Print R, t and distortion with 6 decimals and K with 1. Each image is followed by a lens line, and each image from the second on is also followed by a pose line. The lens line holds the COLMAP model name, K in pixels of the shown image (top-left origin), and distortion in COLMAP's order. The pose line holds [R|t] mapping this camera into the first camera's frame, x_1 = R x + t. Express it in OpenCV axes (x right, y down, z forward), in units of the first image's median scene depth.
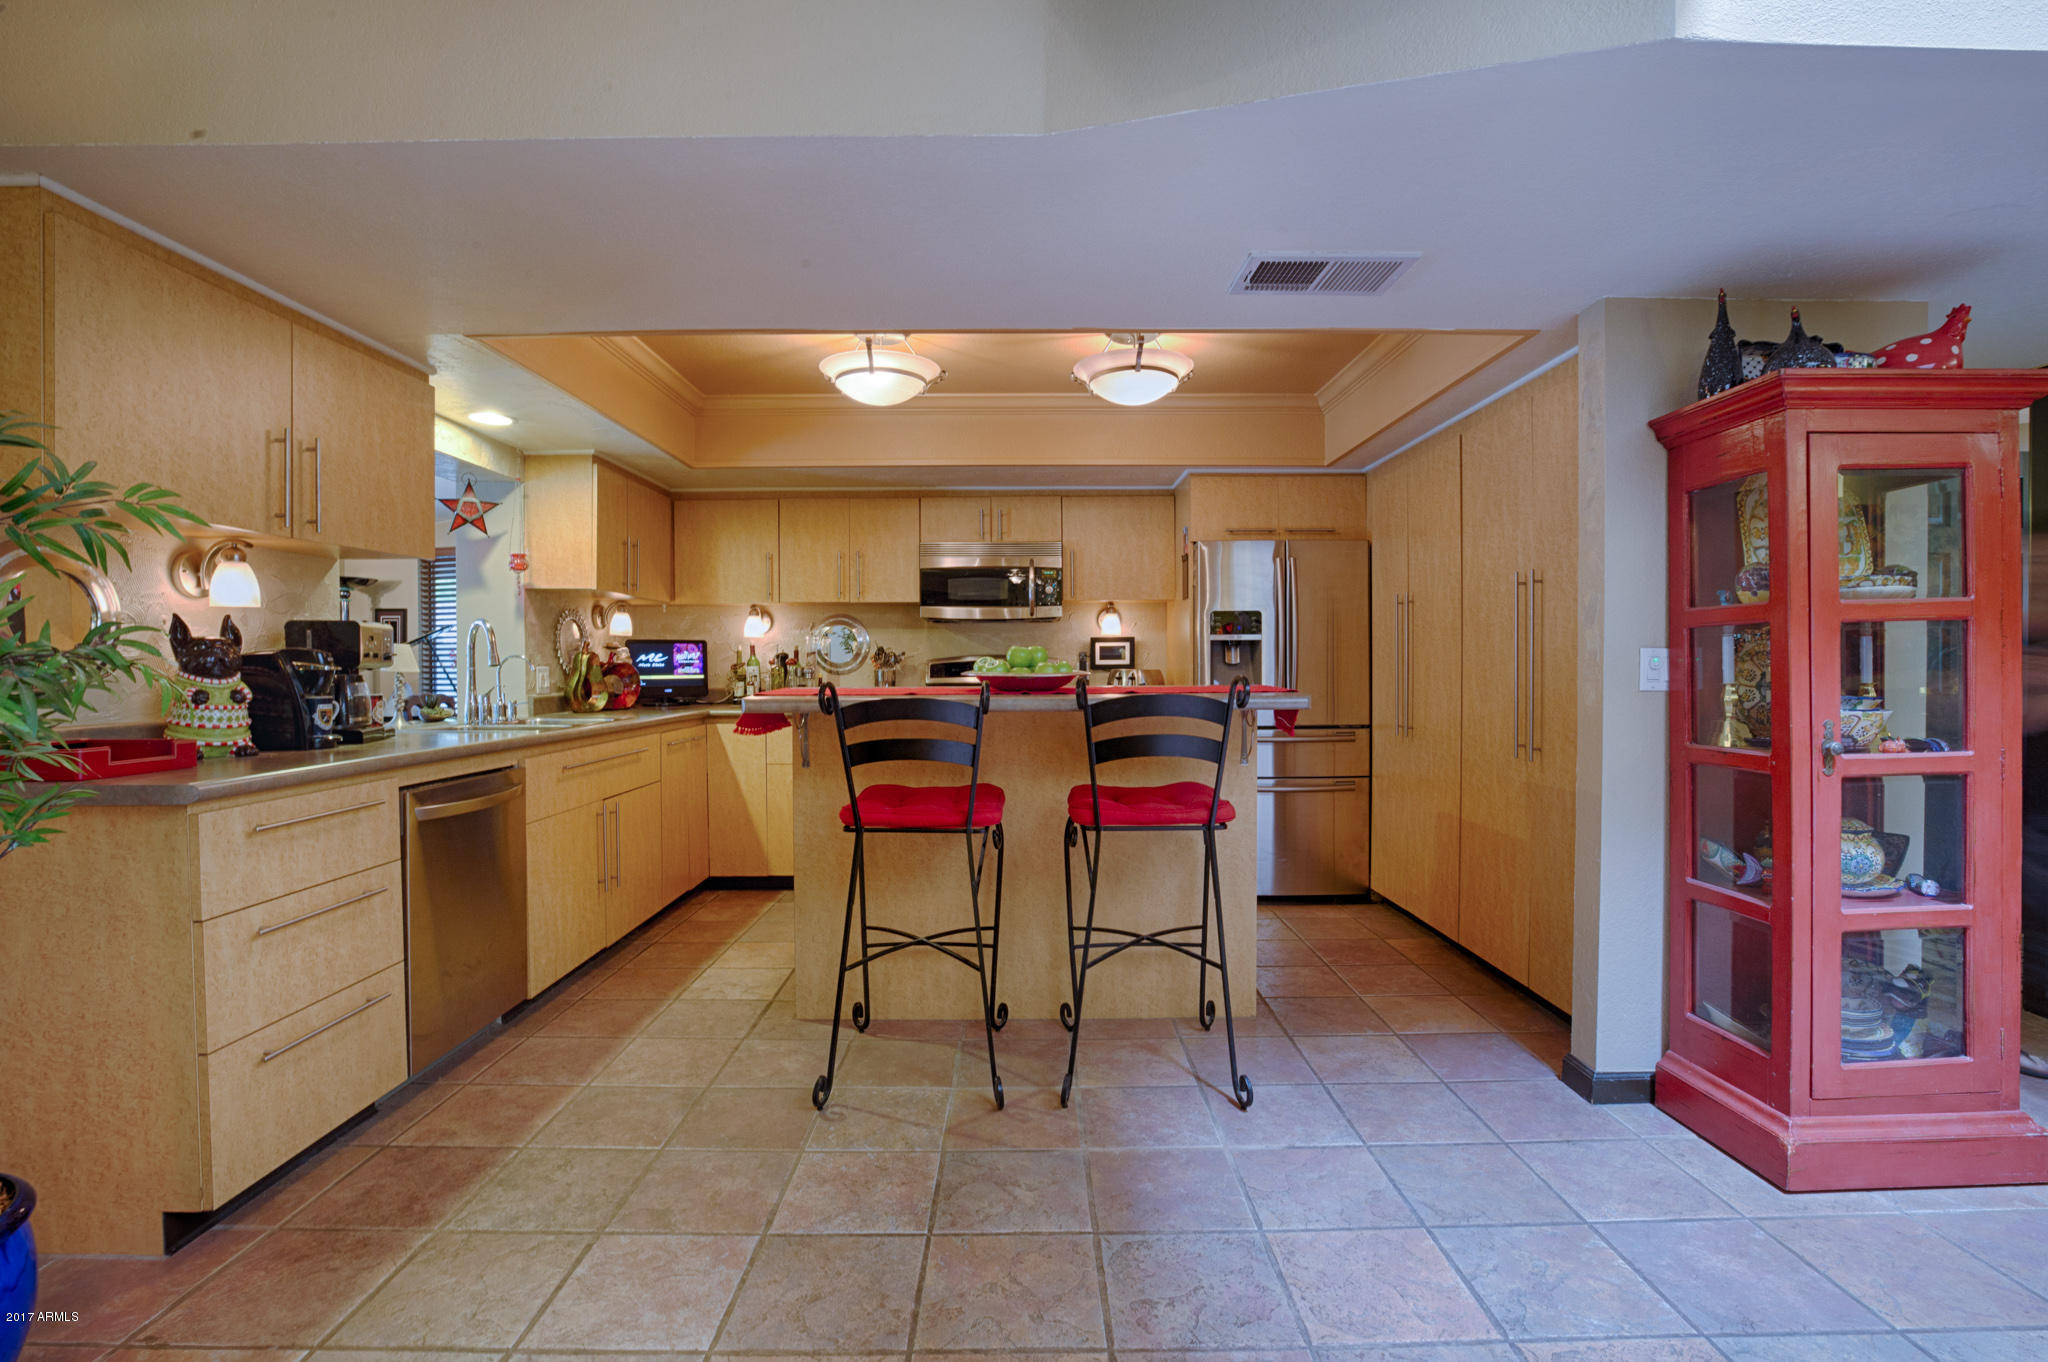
lens RADIAL K [[942.9, 0, 1024.0], [0, 942.9, 681.0], [0, 0, 1]] dist [-0.045144, 0.011690]
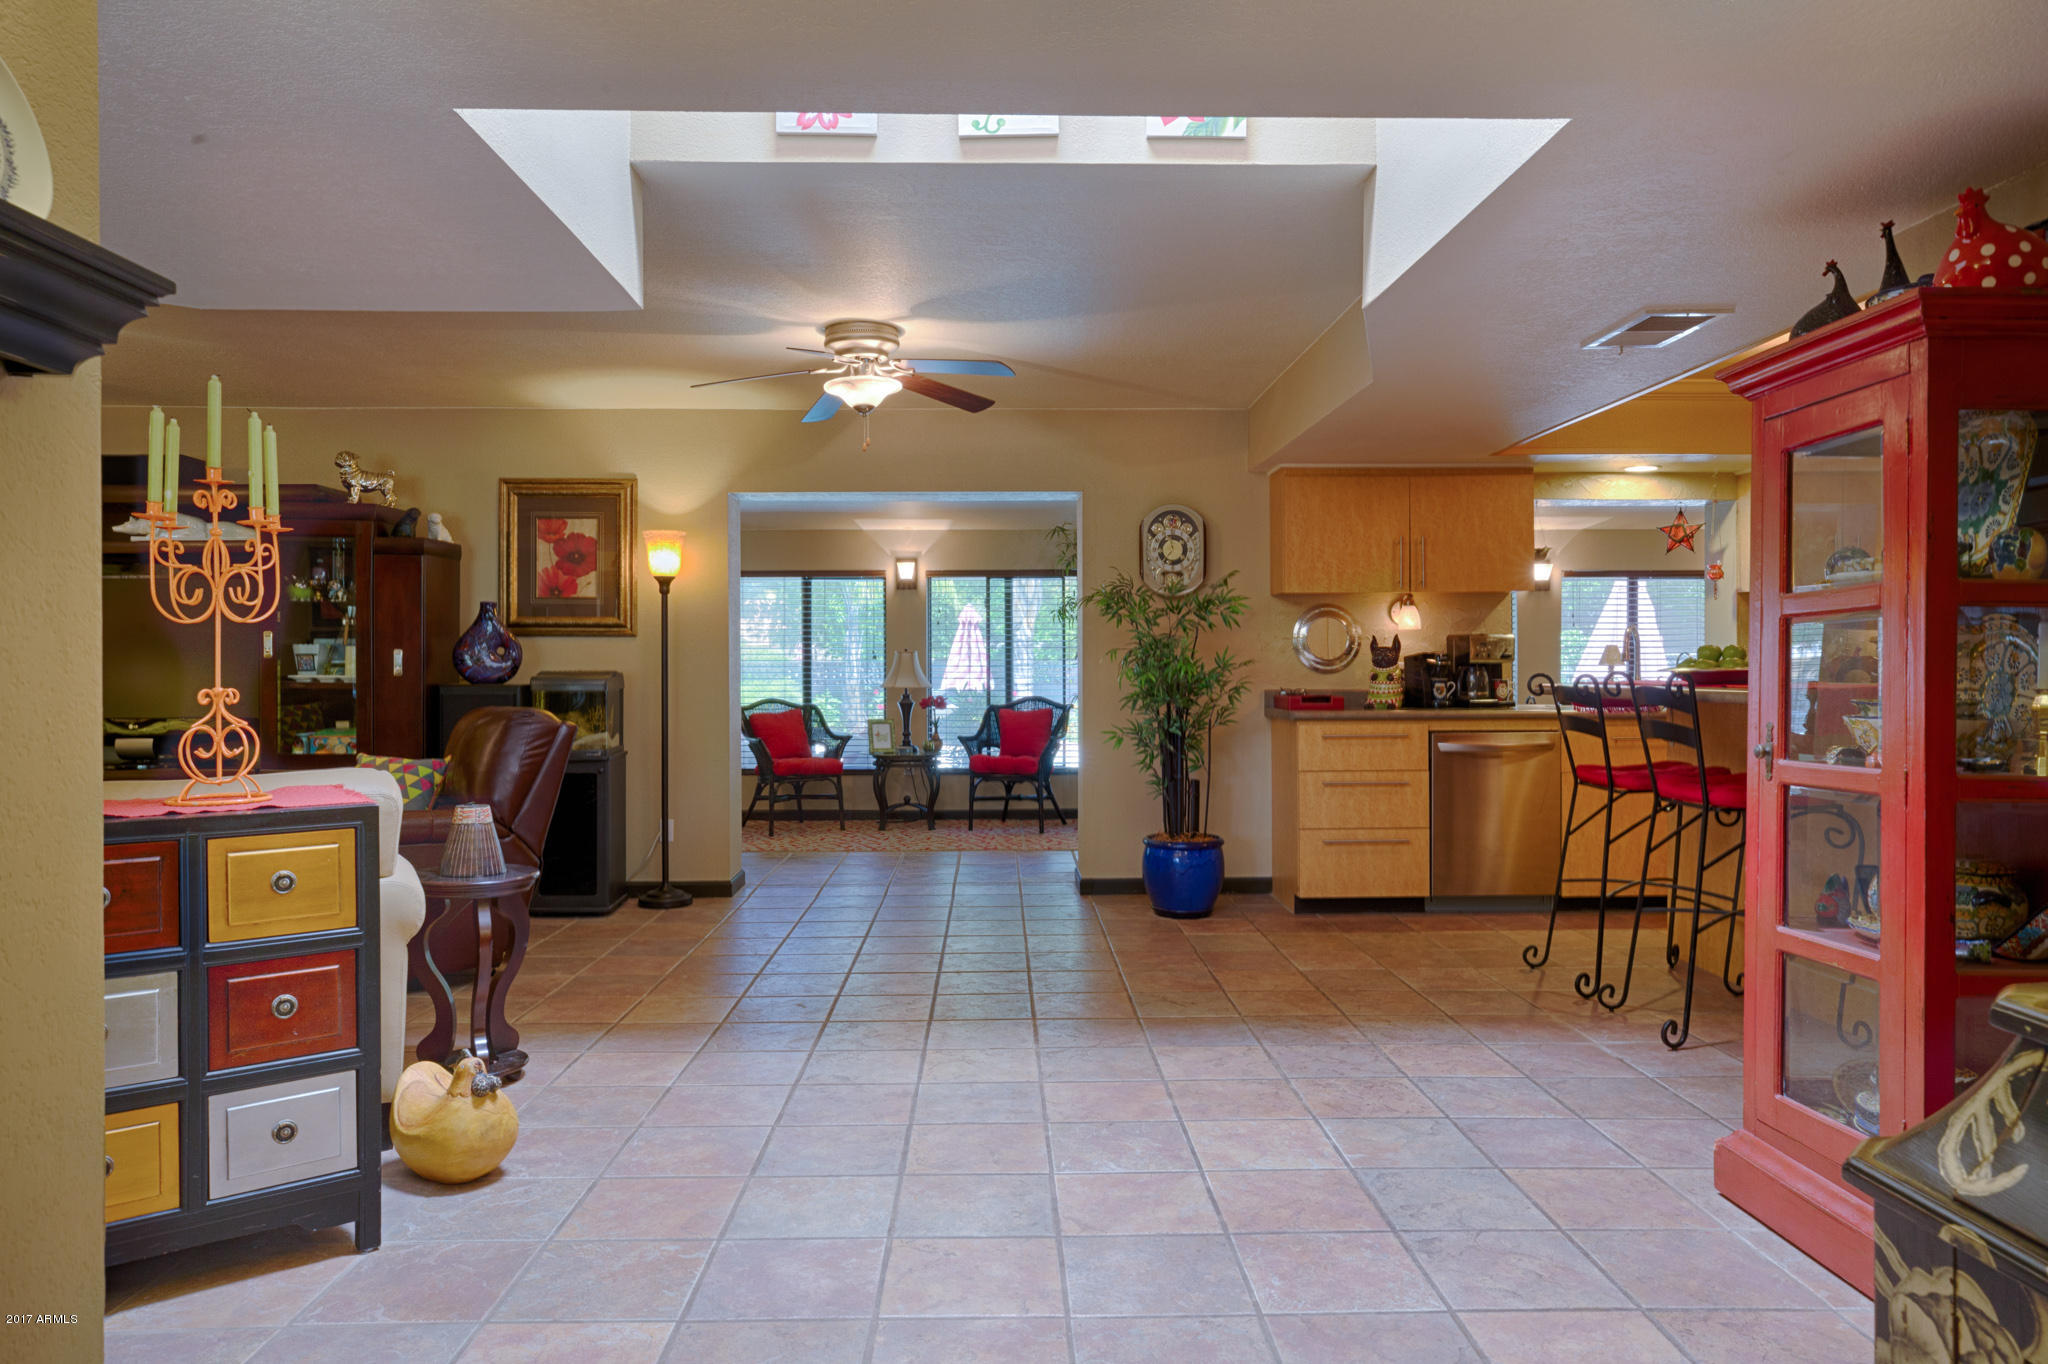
lens RADIAL K [[1349.9, 0, 1020.0], [0, 1349.9, 671.3], [0, 0, 1]] dist [-0.005836, 0.001460]
pose [[0.017348, 0.007698, -0.999820, 1.544628], [-0.015274, 0.999856, 0.007433, -0.004247], [0.999733, 0.015142, 0.017463, 0.136866]]
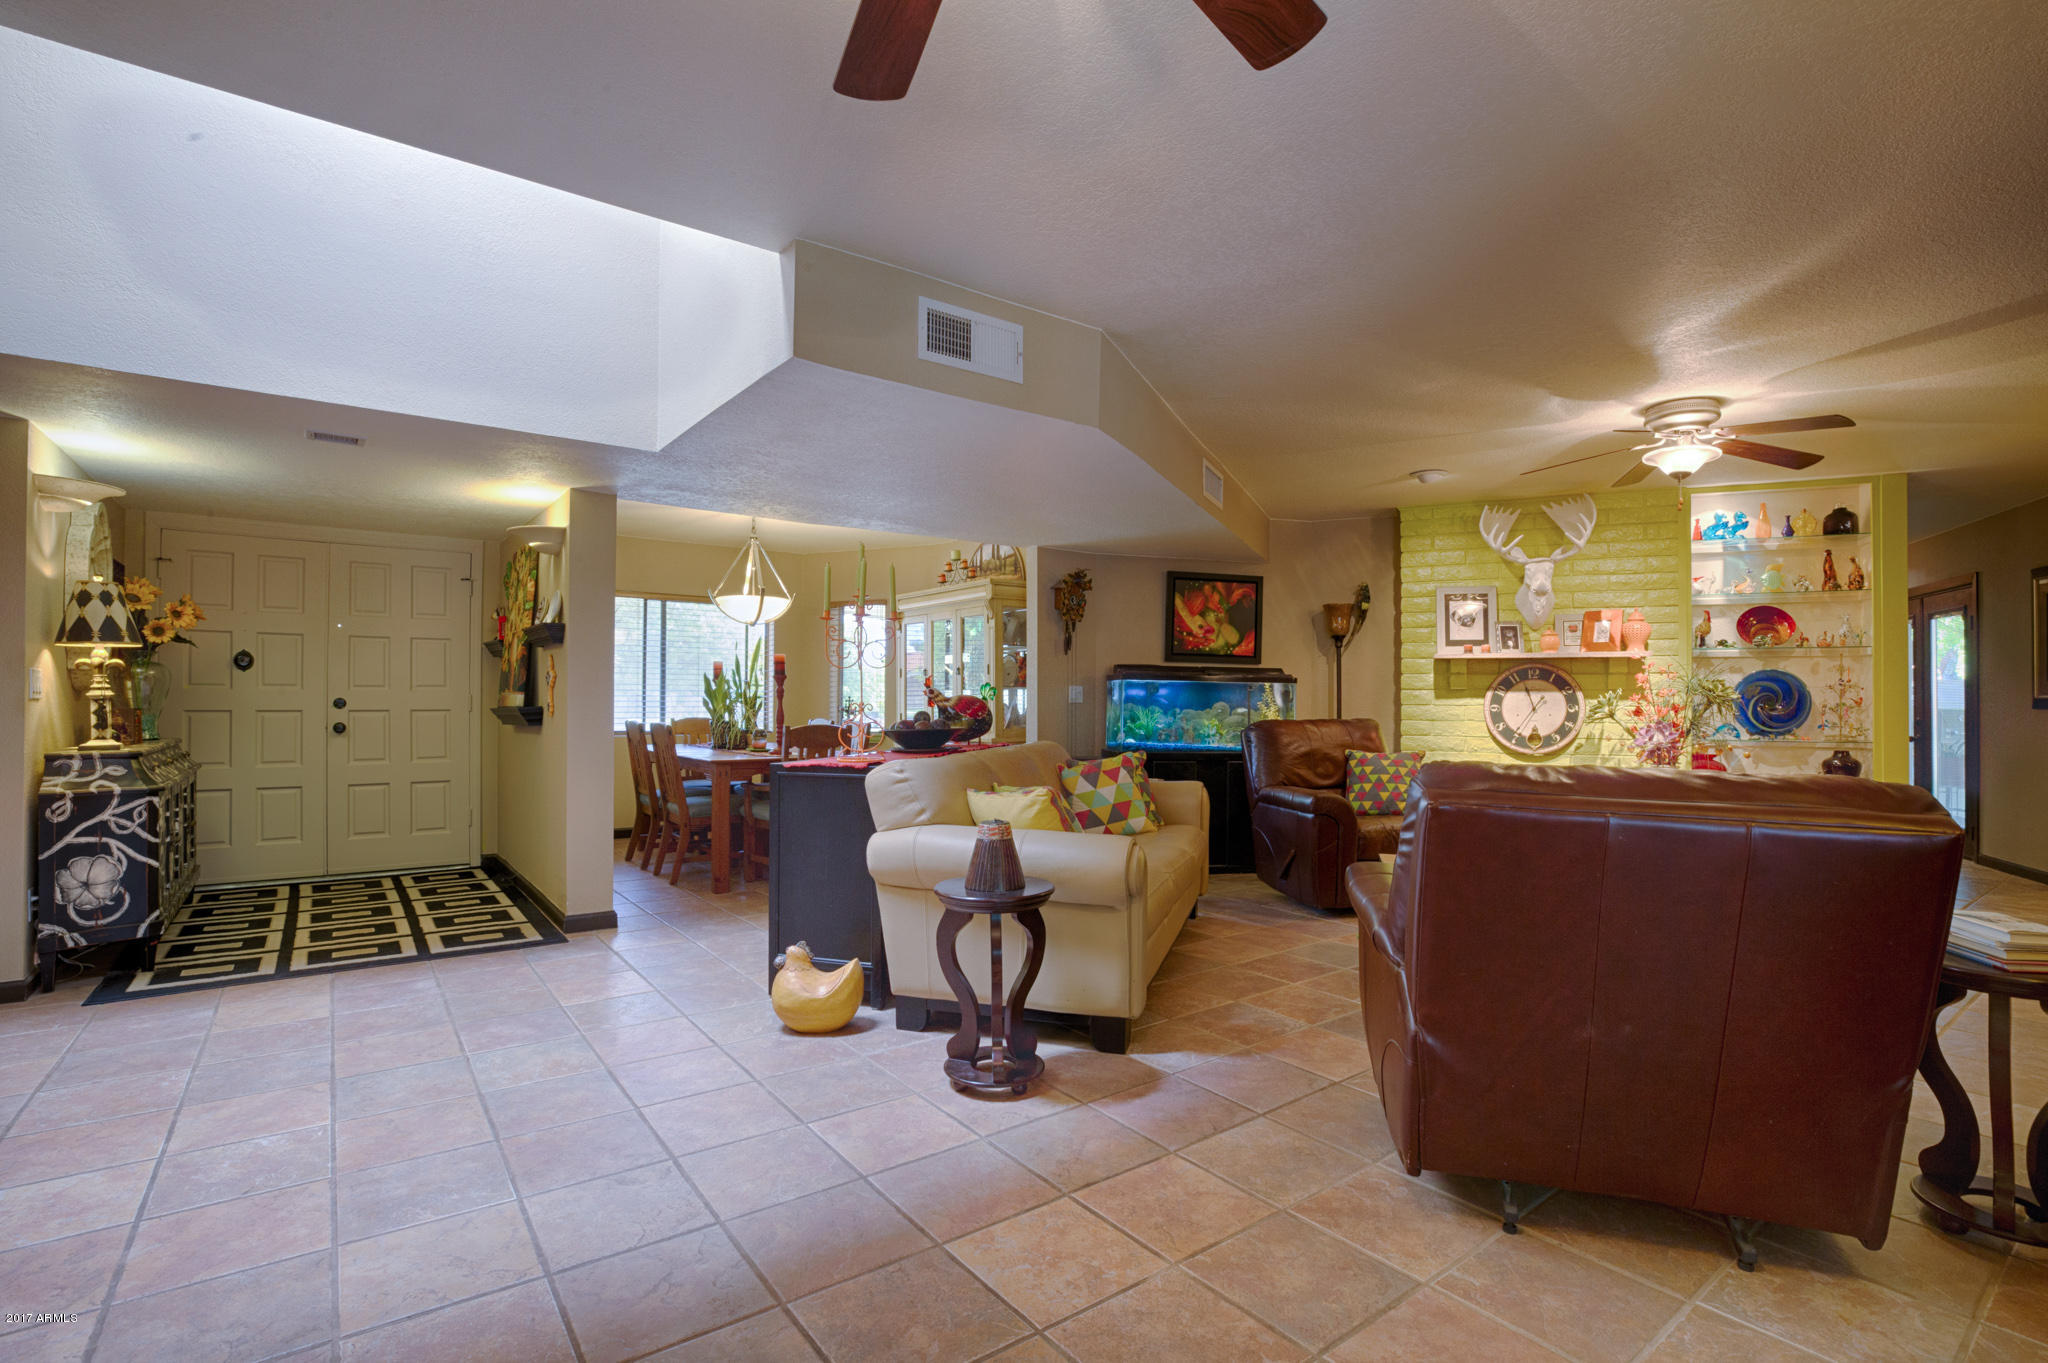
lens RADIAL K [[942.9, 0, 1024.0], [0, 942.9, 681.5], [0, 0, 1]] dist [-0.045144, 0.011690]
pose [[-0.598036, 0.019954, 0.801221, -0.577720], [0.011419, 0.999801, -0.016376, 0.019813], [-0.801388, -0.000645, -0.598144, 0.181494]]
